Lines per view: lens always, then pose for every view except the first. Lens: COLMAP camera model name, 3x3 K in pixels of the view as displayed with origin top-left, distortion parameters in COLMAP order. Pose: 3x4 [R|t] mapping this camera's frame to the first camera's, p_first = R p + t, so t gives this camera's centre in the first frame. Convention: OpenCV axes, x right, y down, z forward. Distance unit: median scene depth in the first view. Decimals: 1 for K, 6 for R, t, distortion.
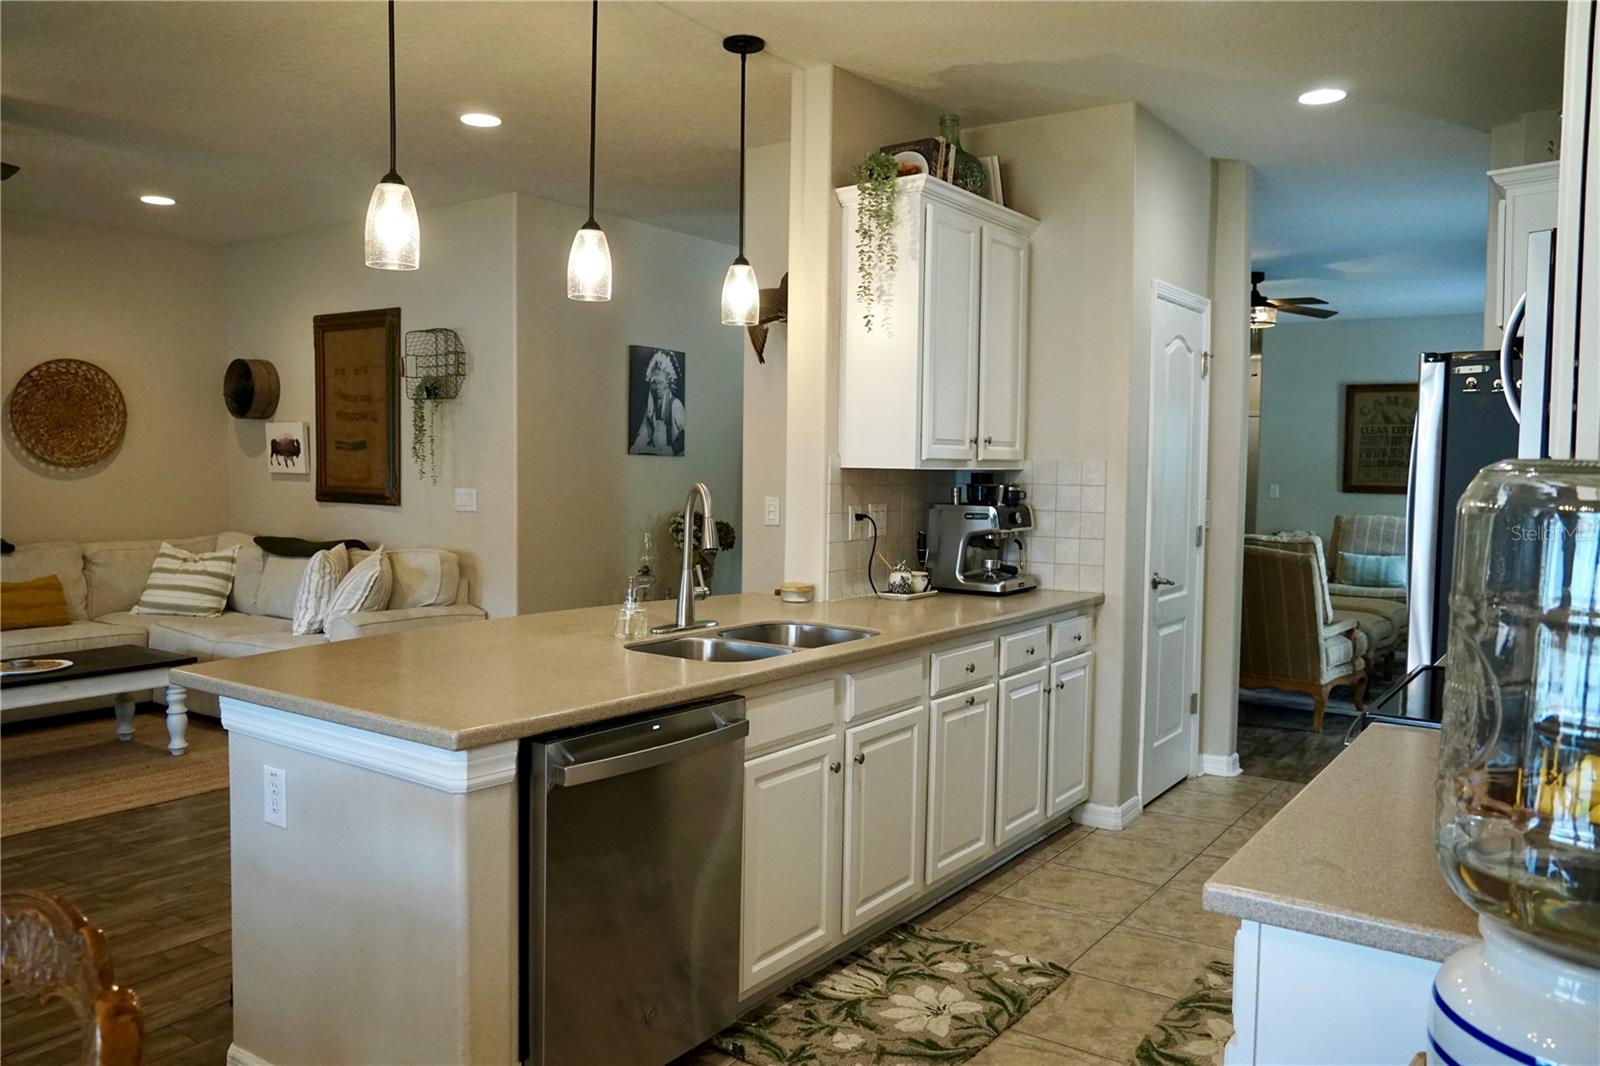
lens RADIAL K [[1196.1, 0, 799.8], [0, 1196.1, 532.5], [0, 0, 1]] dist [-0.052137, 0.056247]
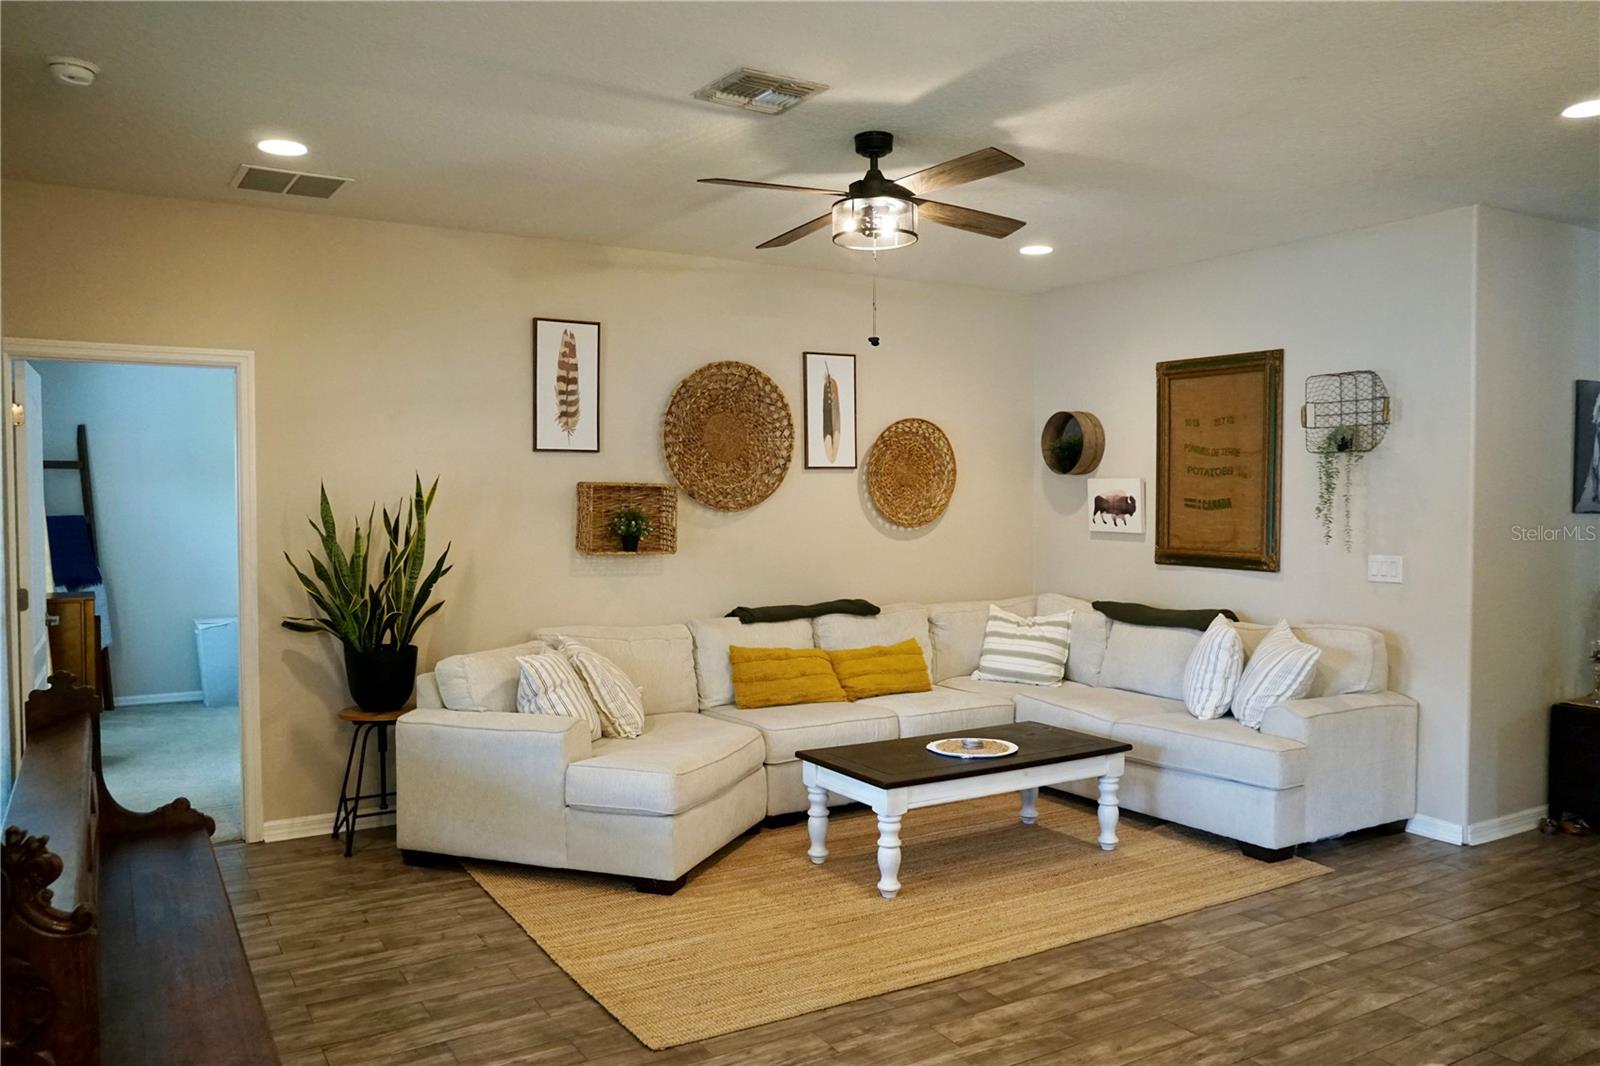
lens RADIAL K [[1196.1, 0, 799.3], [0, 1196.1, 537.1], [0, 0, 1]] dist [-0.052137, 0.056247]
pose [[0.915835, 0.004367, -0.401532, -0.305647], [-0.014568, 0.999644, -0.022357, -0.023616], [0.401291, 0.026324, 0.915572, 0.047939]]
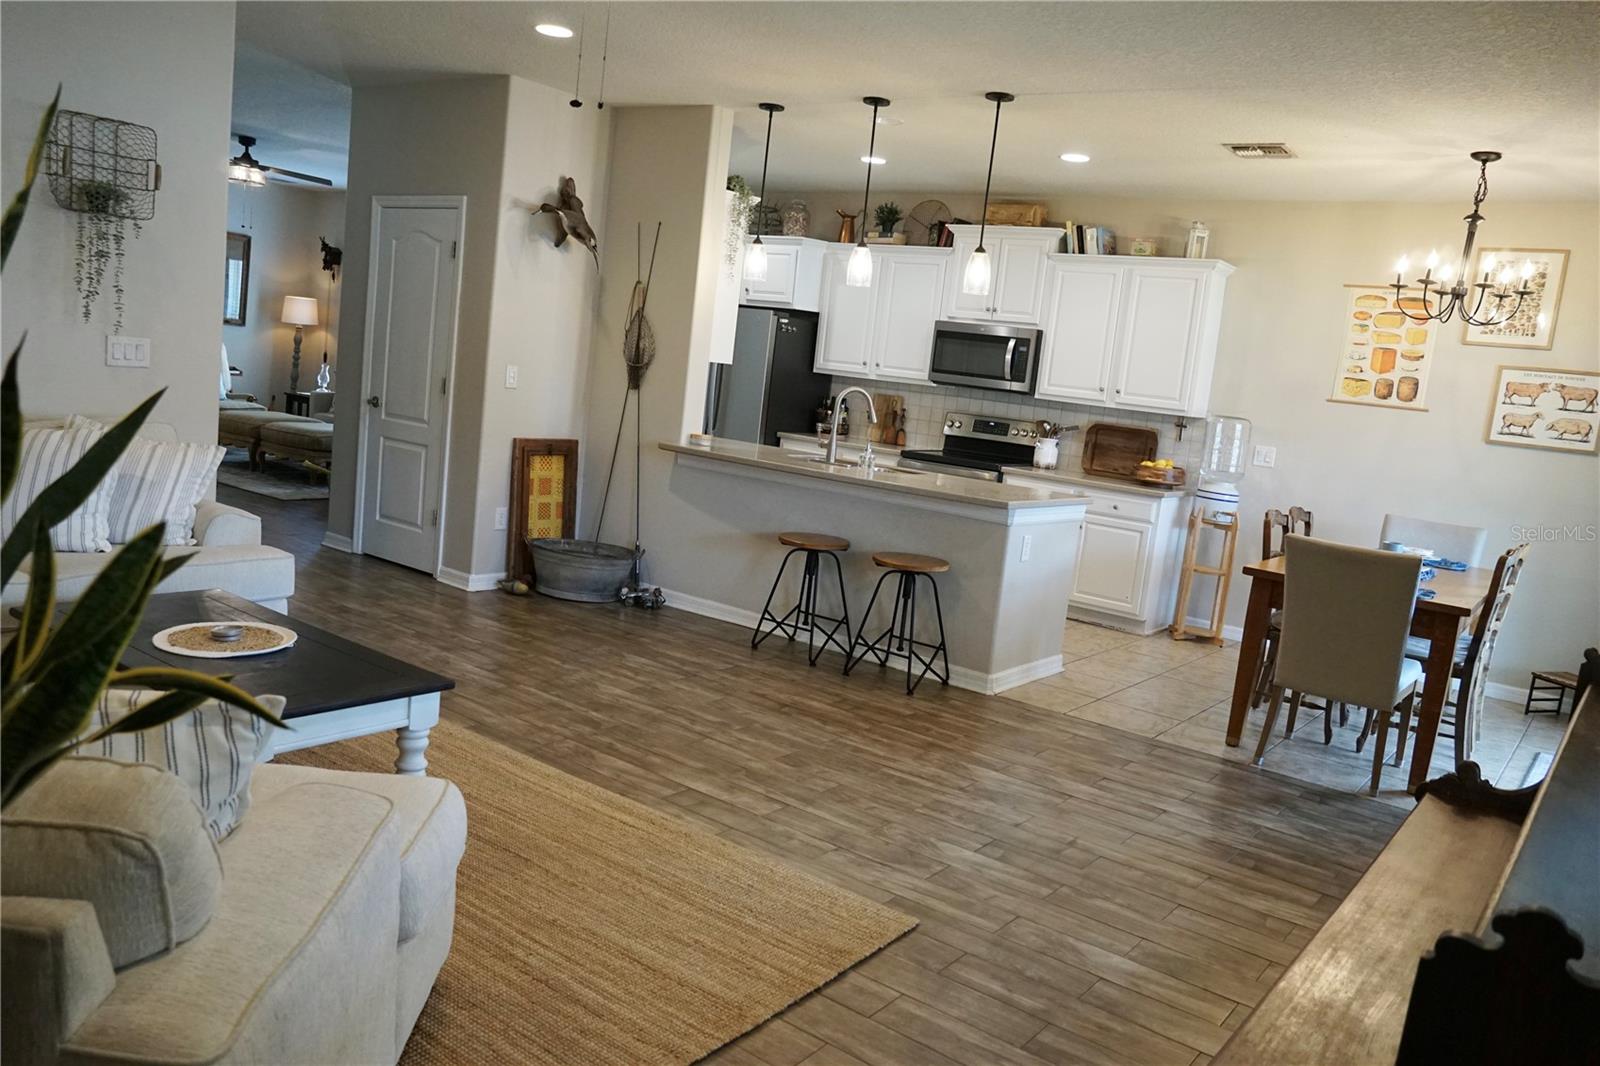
lens RADIAL K [[1196.1, 0, 795.6], [0, 1196.1, 524.7], [0, 0, 1]] dist [-0.052137, 0.056247]
pose [[0.025152, -0.142710, 0.989445, -0.988559], [-0.051802, 0.988242, 0.143853, -0.046399], [-0.998341, -0.054874, 0.017463, 0.513224]]
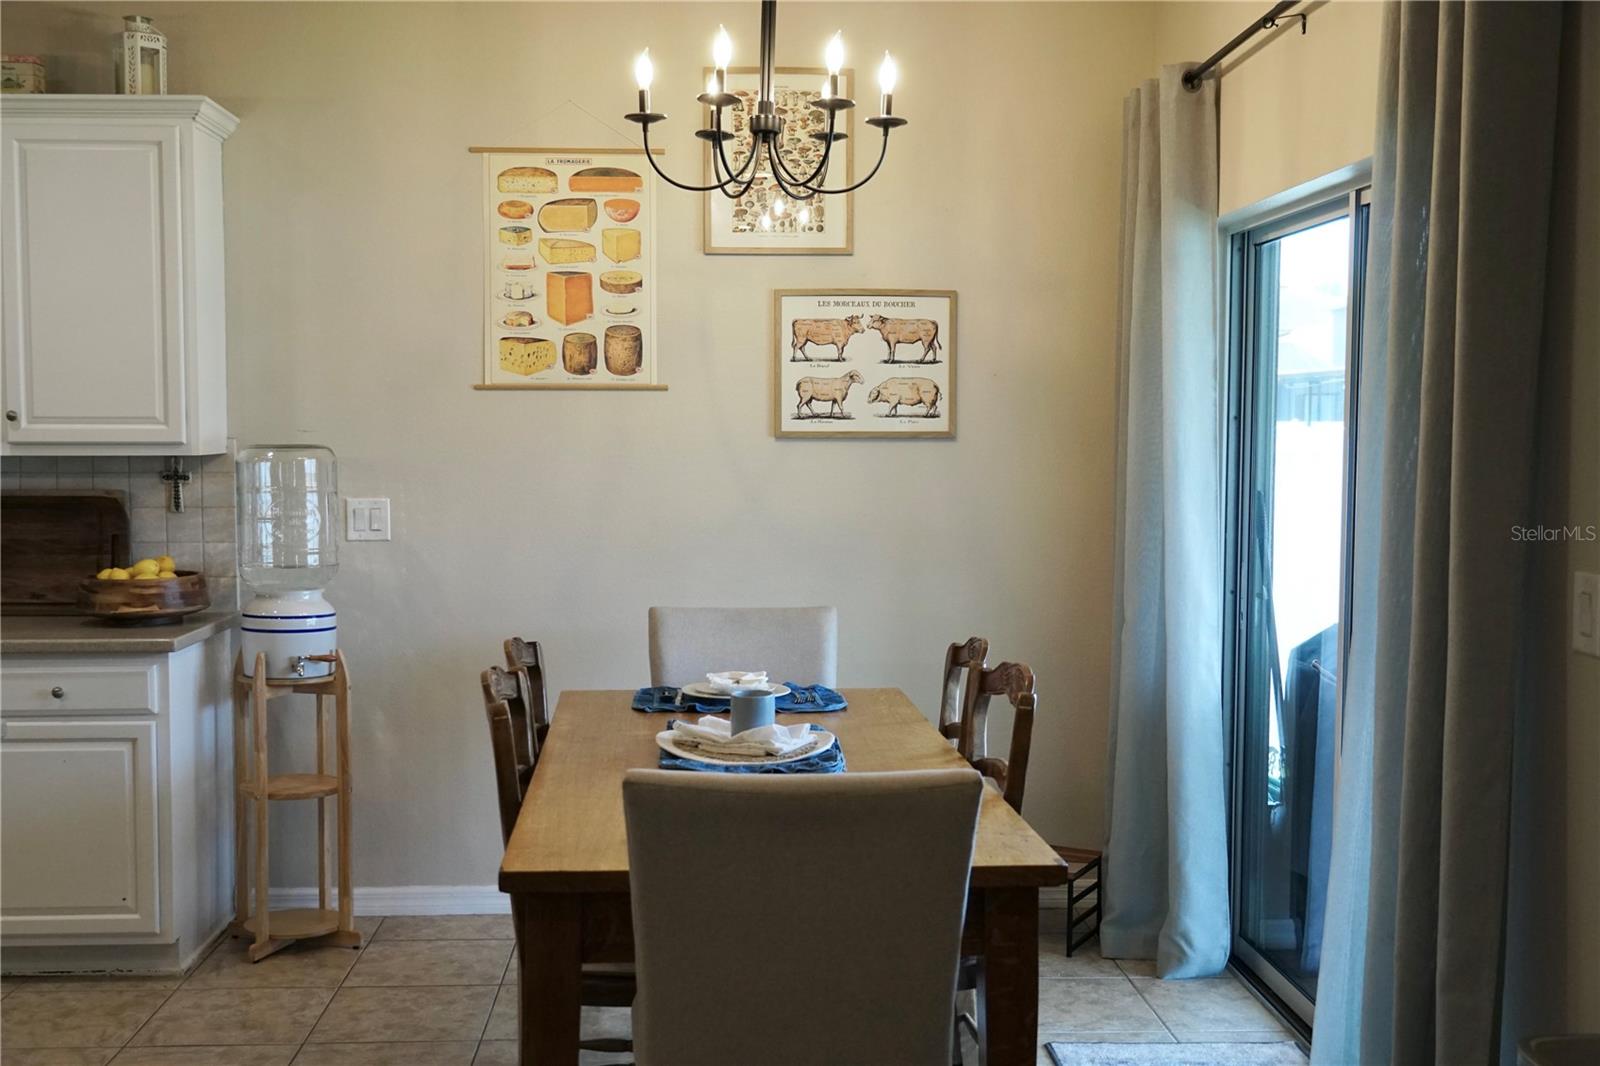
lens RADIAL K [[1744.3, 0, 809.6], [0, 1744.3, 534.1], [0, 0, 1]] dist [0.009792, 0.000000]
pose [[-0.626128, -0.062033, 0.777249, -0.591392], [0.035445, 0.993535, 0.107848, -0.041786], [-0.778914, 0.095076, -0.619881, 0.424054]]
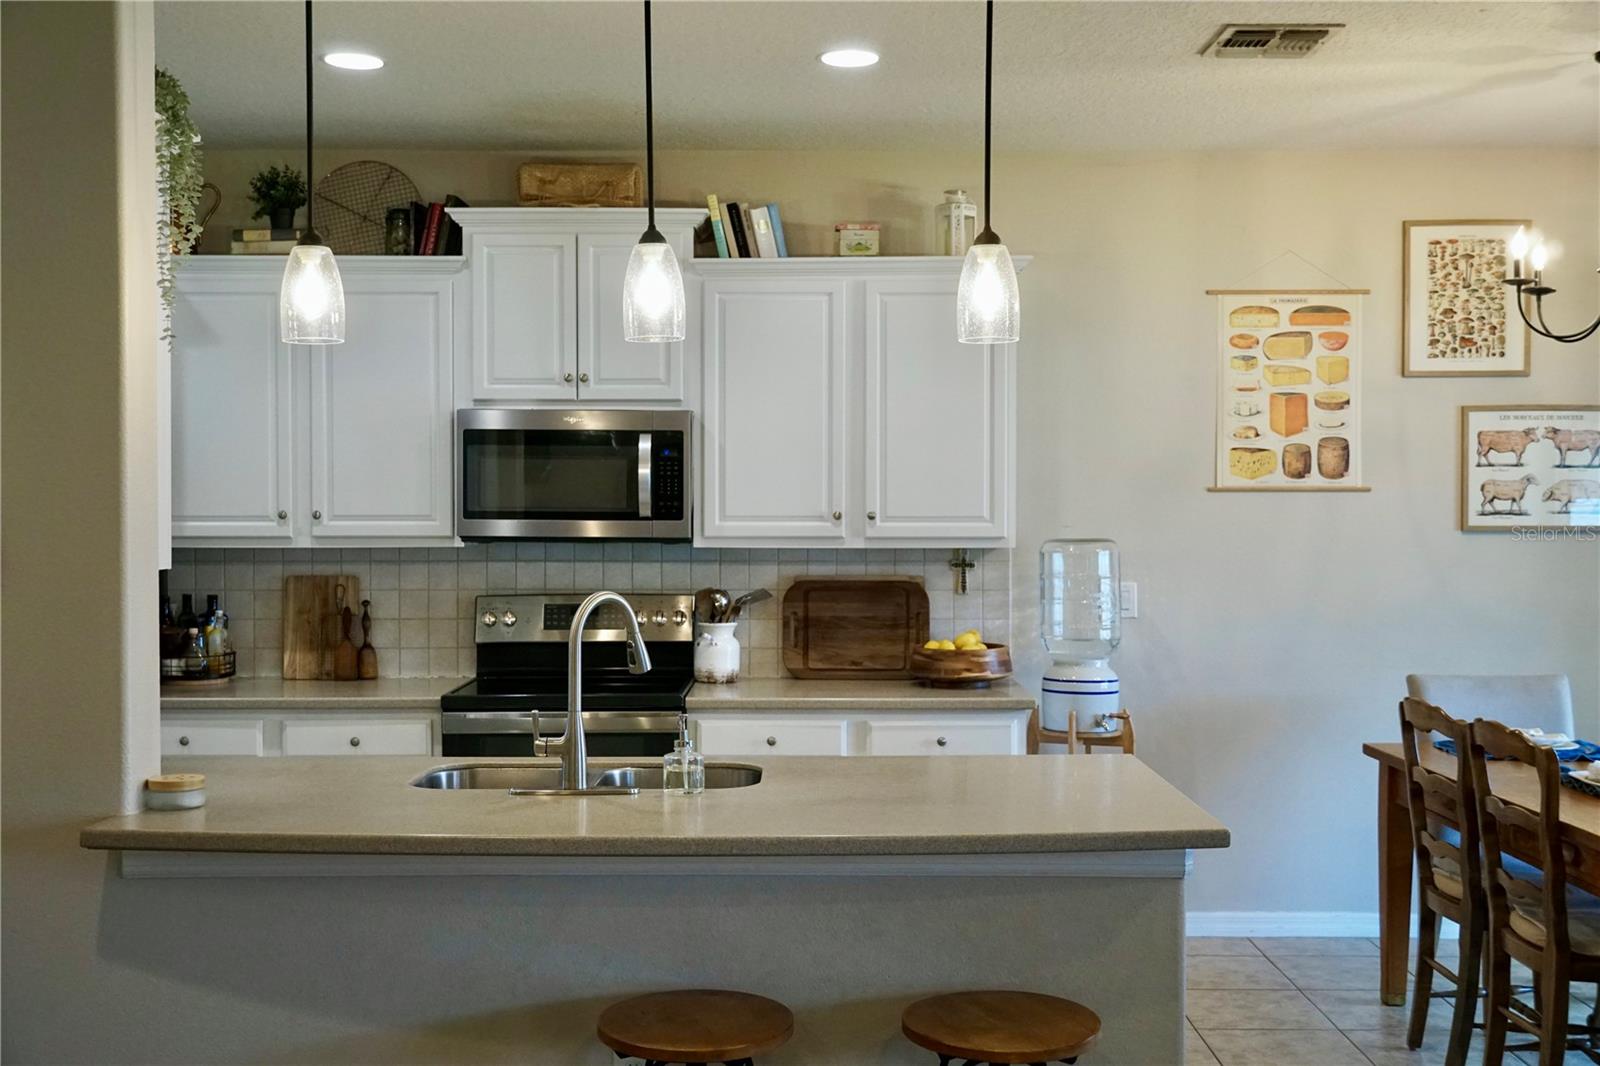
lens RADIAL K [[1744.3, 0, 800.2], [0, 1744.3, 531.9], [0, 0, 1]] dist [0.009792, 0.000000]
pose [[-0.569339, -0.026775, 0.821666, -0.530447], [0.041222, 0.997283, 0.061060, -0.070518], [-0.821068, 0.068634, -0.566689, 0.747635]]
